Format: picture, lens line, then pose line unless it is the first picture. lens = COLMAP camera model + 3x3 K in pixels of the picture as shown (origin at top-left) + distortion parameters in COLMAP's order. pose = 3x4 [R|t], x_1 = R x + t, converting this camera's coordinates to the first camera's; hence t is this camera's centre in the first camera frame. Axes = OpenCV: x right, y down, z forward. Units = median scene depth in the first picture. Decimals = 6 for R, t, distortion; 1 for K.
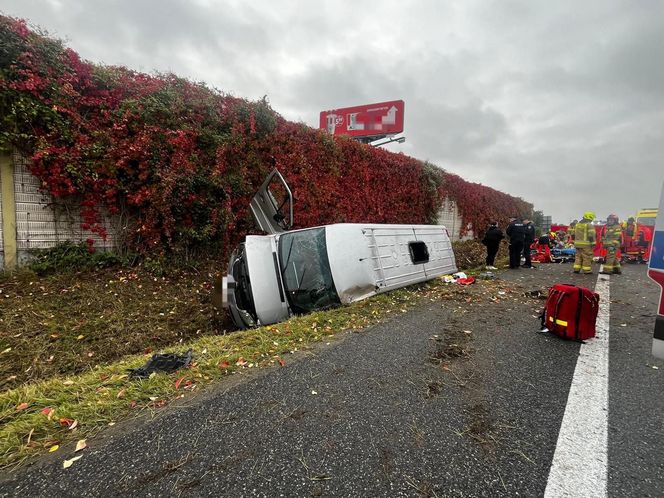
lens RADIAL K [[3107.7, 0, 332.0], [0, 3107.7, 249.0], [0, 0, 1]] dist [0.247043, -5.061353]
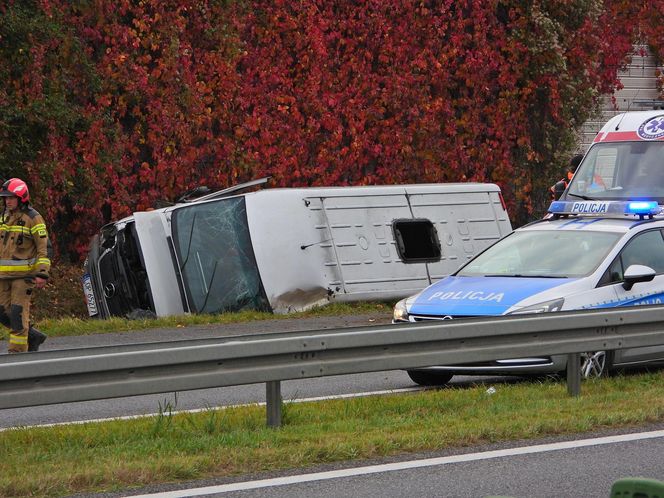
lens RADIAL K [[3107.7, 0, 332.0], [0, 3107.7, 249.0], [0, 0, 1]] dist [0.247043, -5.061353]
pose [[0.999731, -0.014797, 0.017870, 0.004231], [0.014640, 0.999853, 0.008874, -0.001951], [-0.017999, -0.008610, 0.999801, 0.417274]]
